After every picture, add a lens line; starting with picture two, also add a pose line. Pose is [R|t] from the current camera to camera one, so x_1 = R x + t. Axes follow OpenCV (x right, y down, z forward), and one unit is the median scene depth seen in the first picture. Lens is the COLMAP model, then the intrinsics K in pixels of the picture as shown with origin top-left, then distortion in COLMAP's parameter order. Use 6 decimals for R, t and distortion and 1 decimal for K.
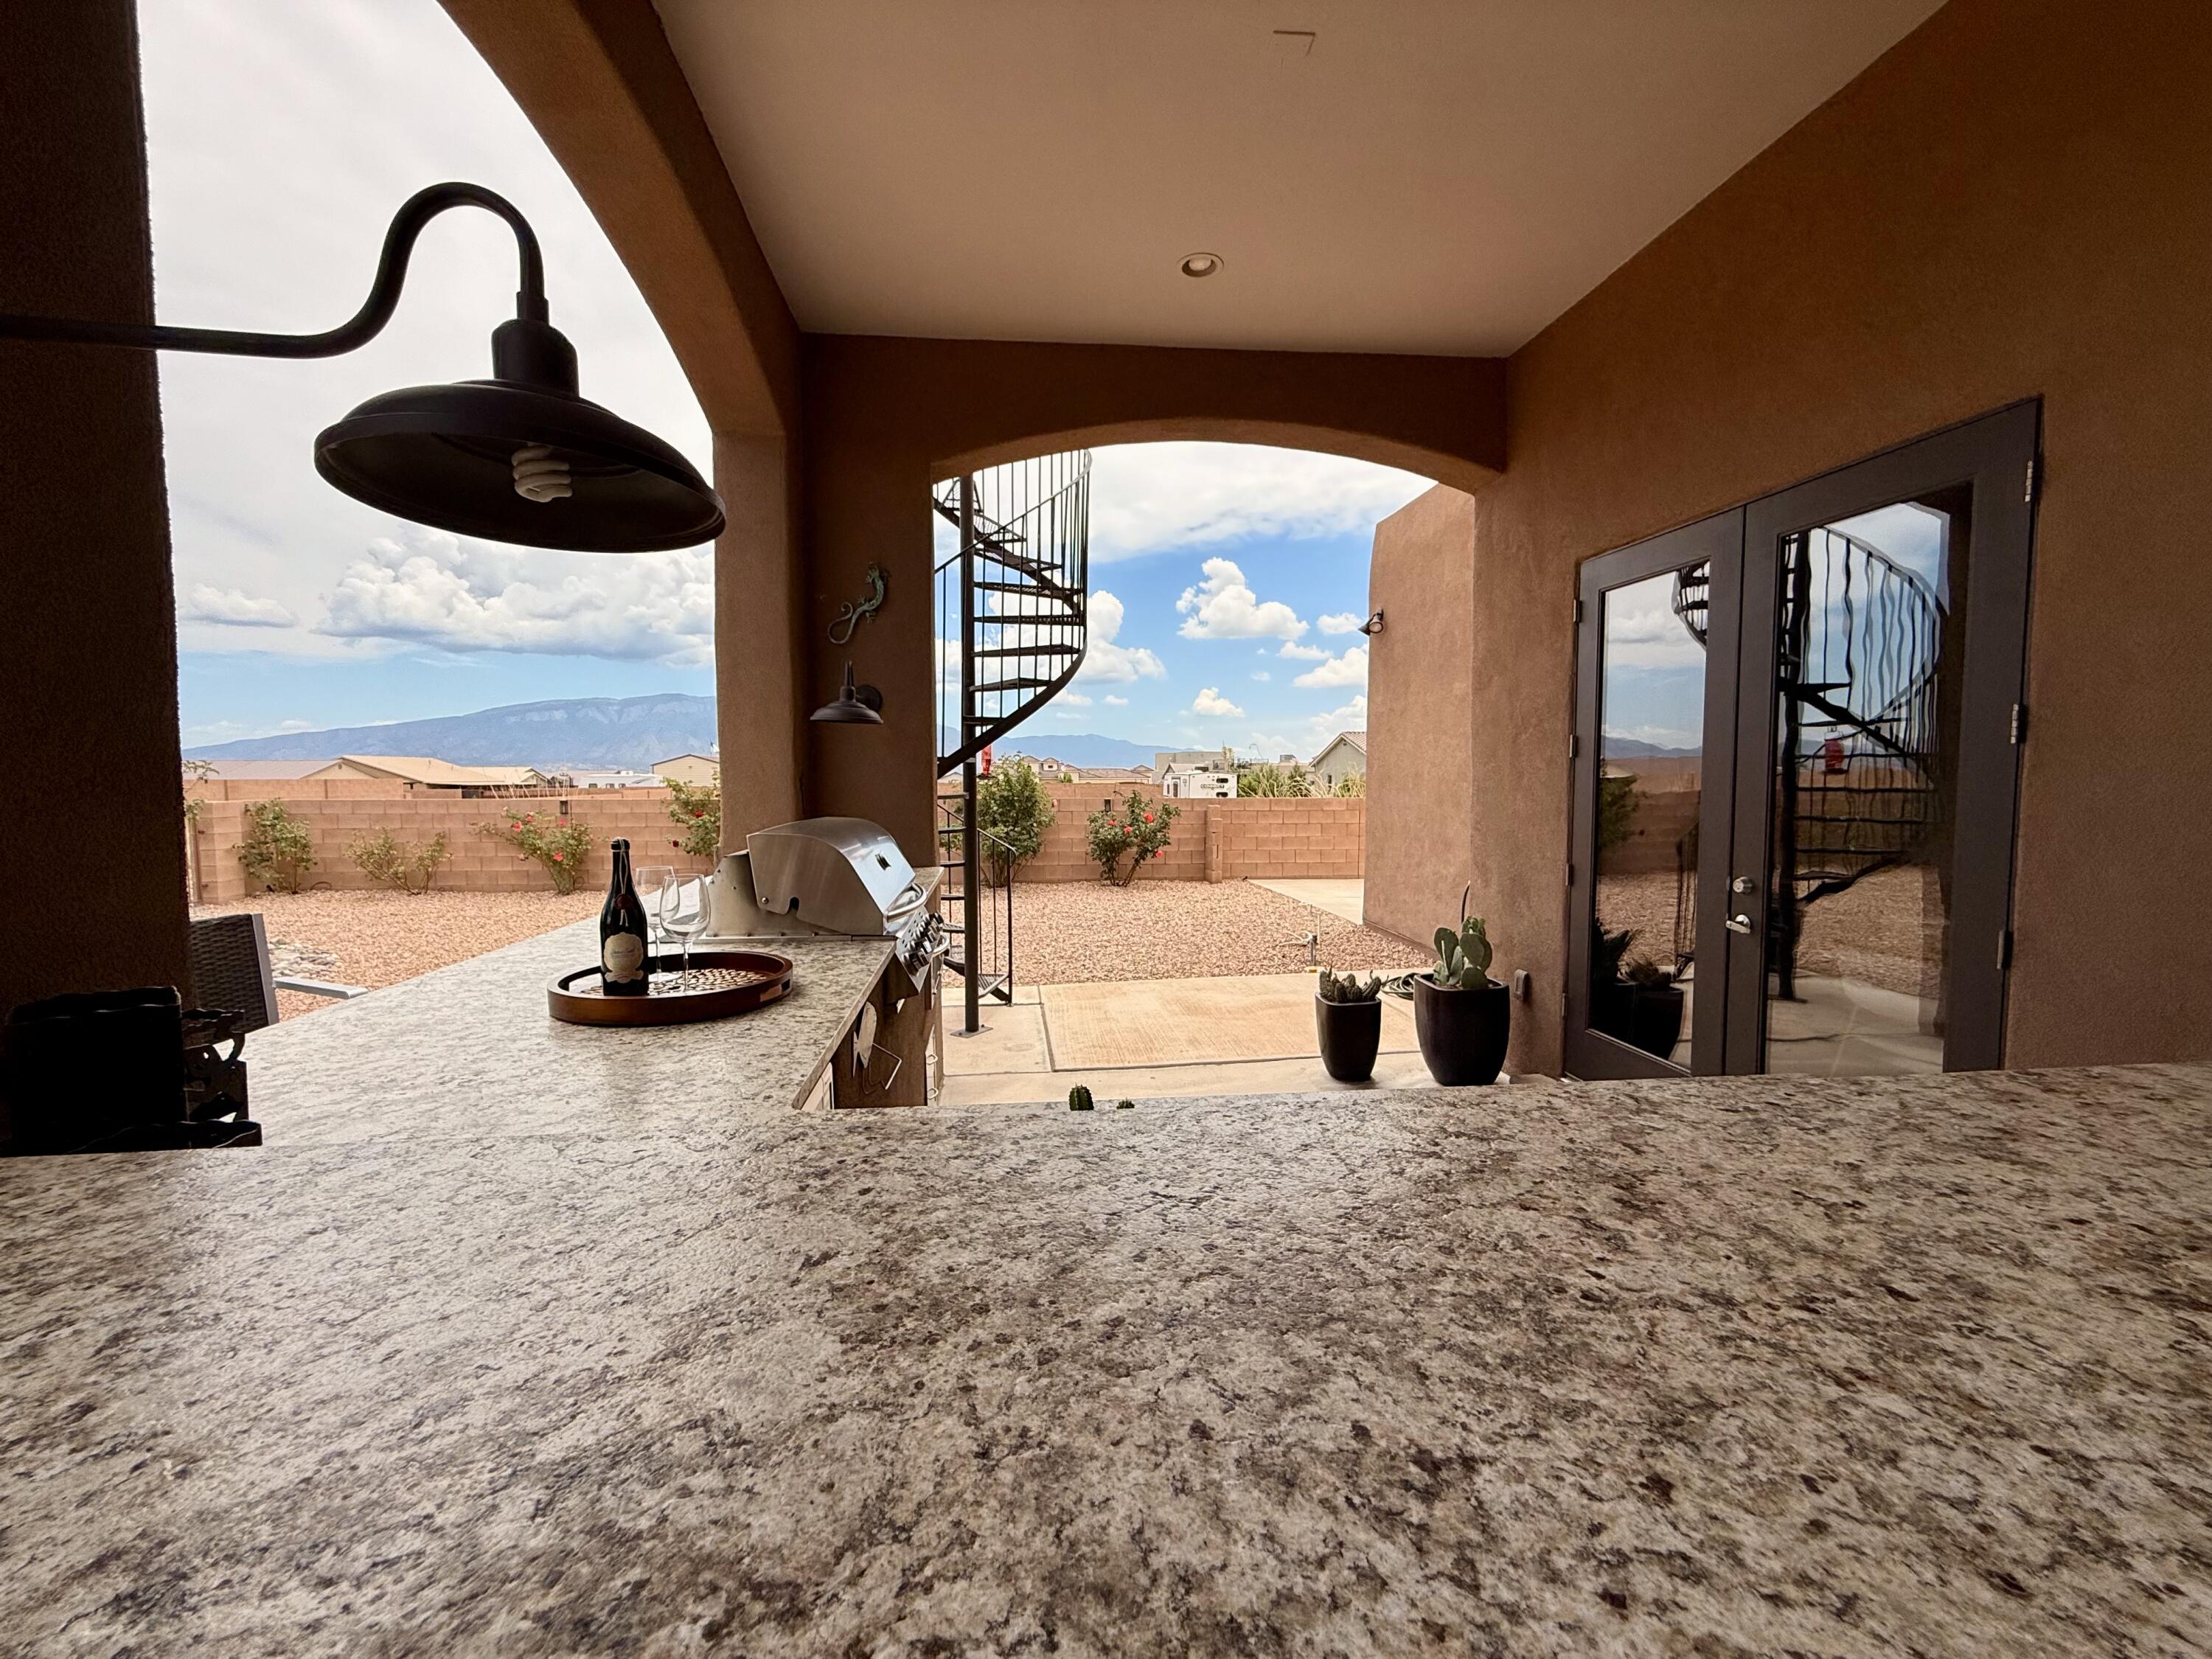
lens RADIAL K [[879.3, 0, 1098.1], [0, 879.3, 832.1], [0, 0, 1]] dist [0.000797, -0.001040]
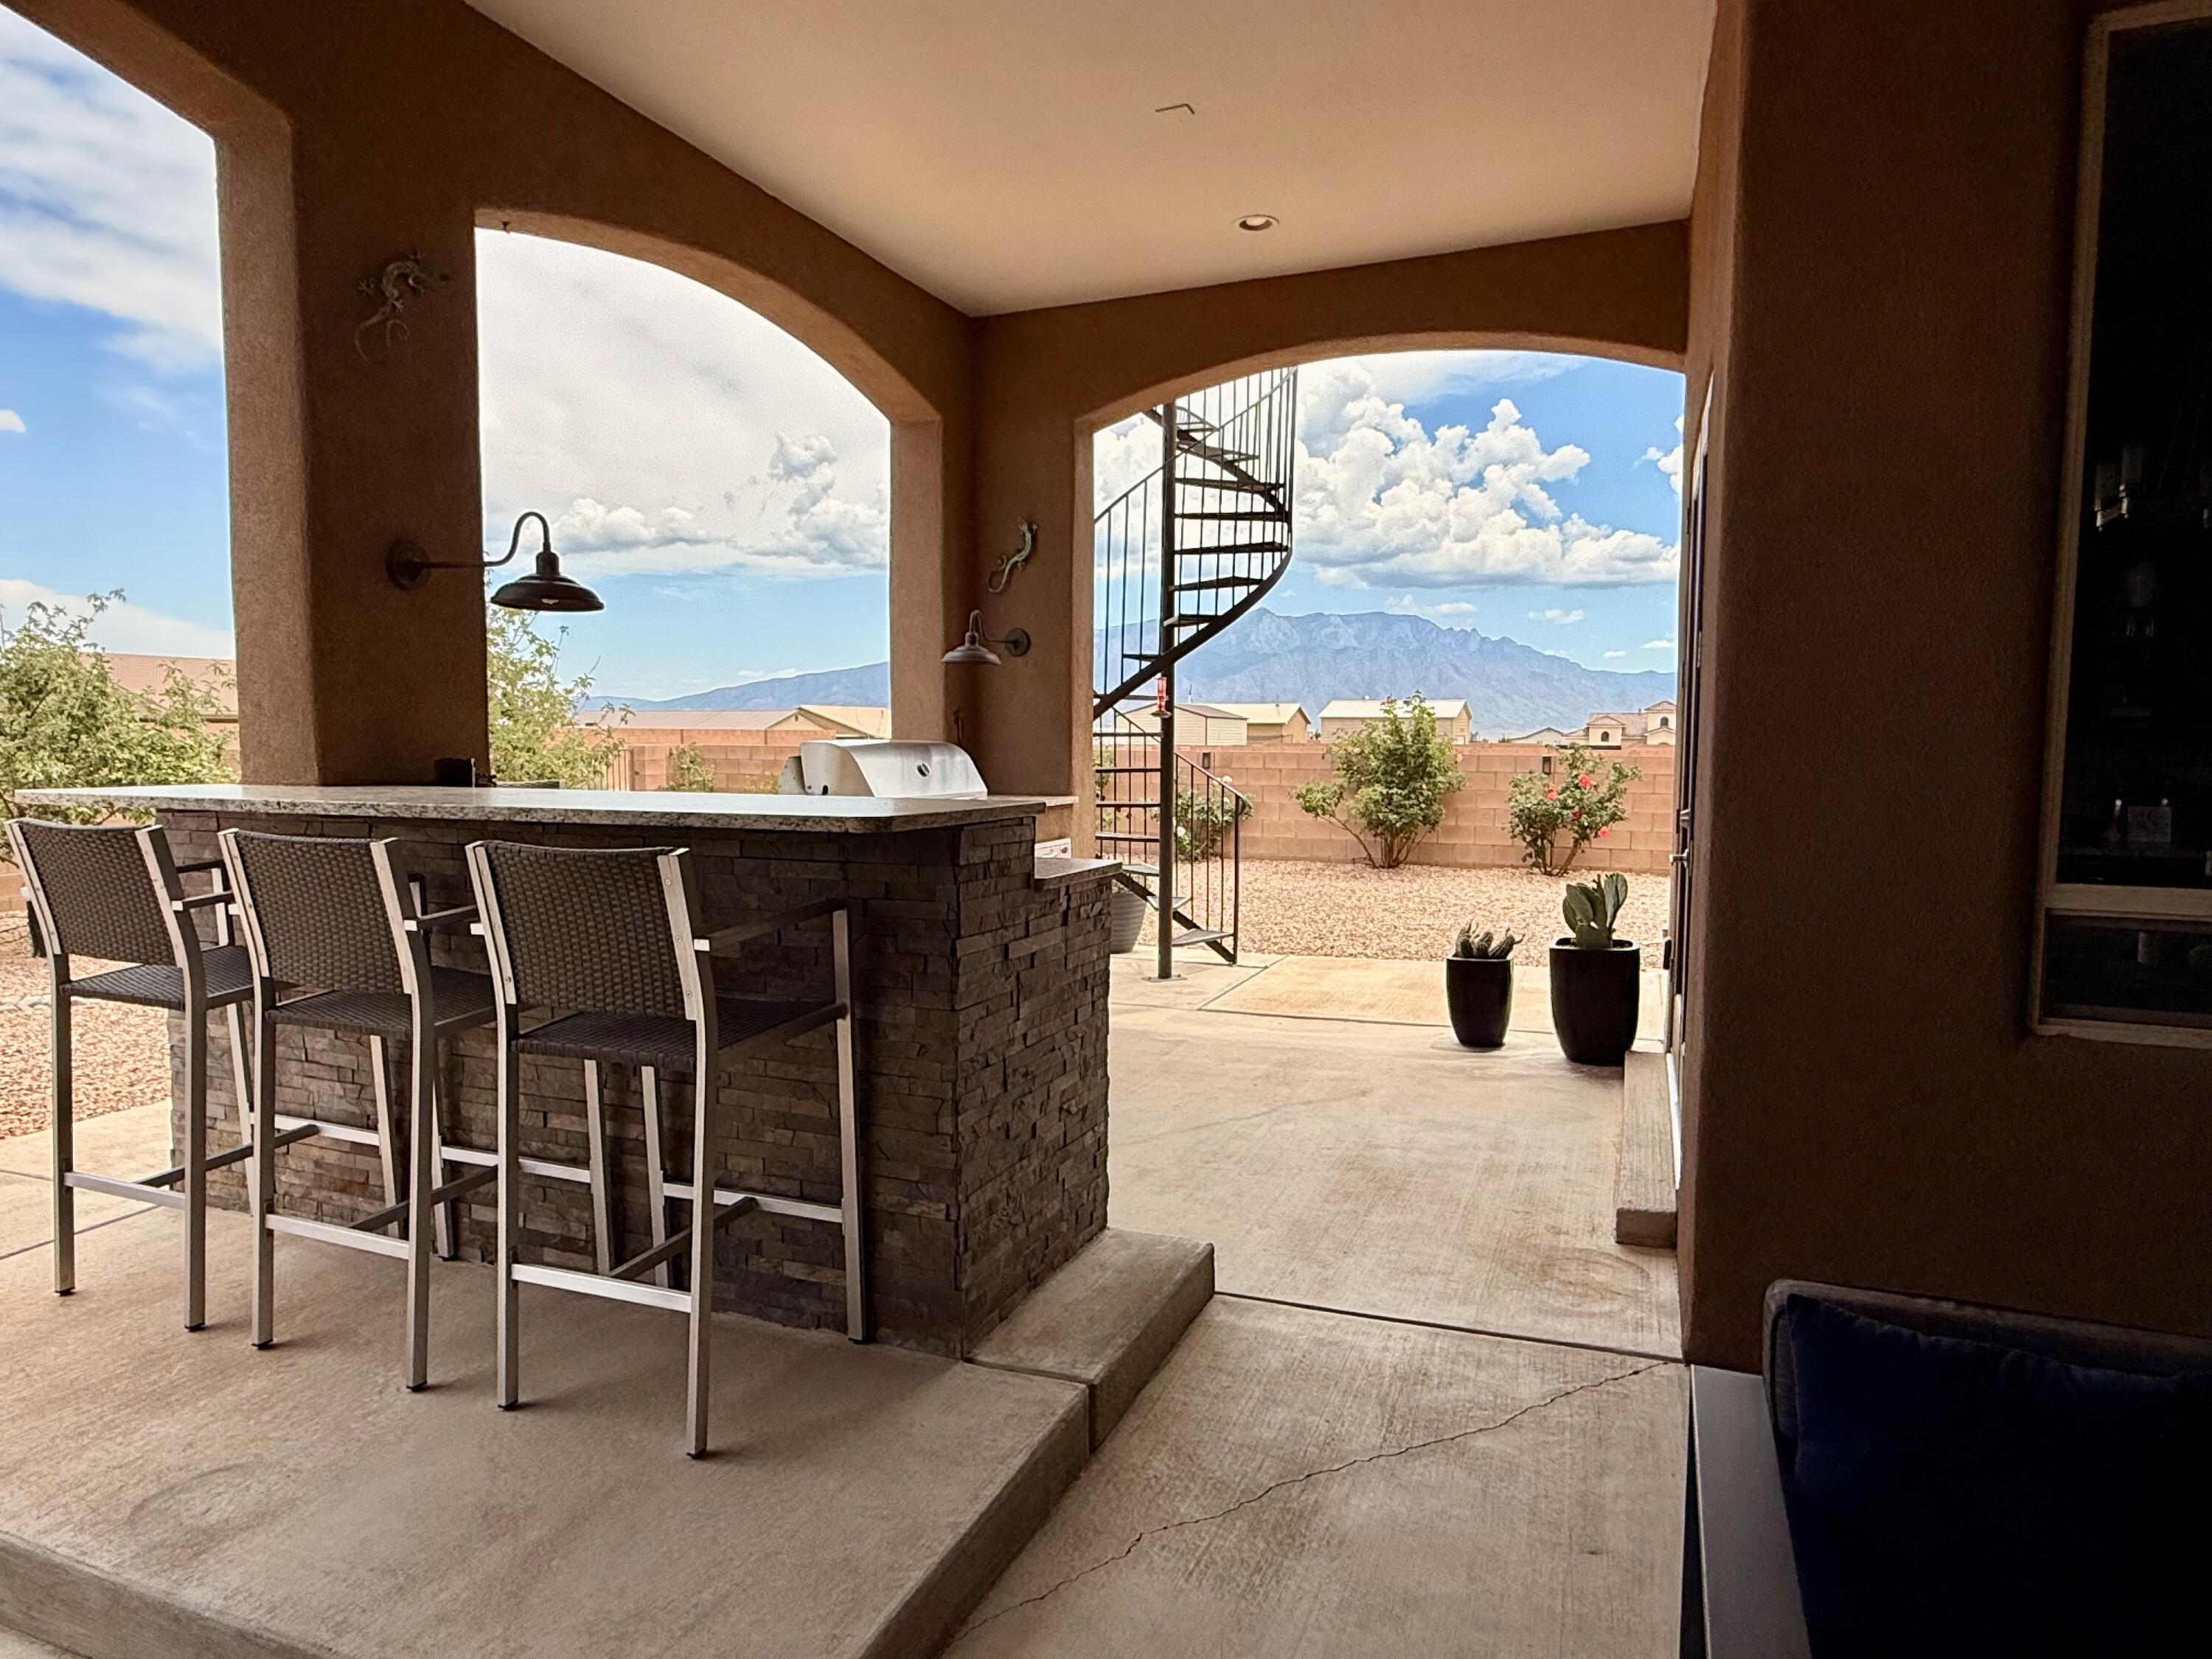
lens RADIAL K [[1344.8, 0, 1114.0], [0, 1344.8, 841.5], [0, 0, 1]] dist [0.005106, -0.000442]
pose [[0.882952, 0.043778, -0.467418, 0.557310], [-0.036337, 0.999029, 0.024928, 0.046147], [0.468055, -0.005026, 0.883685, -0.376944]]
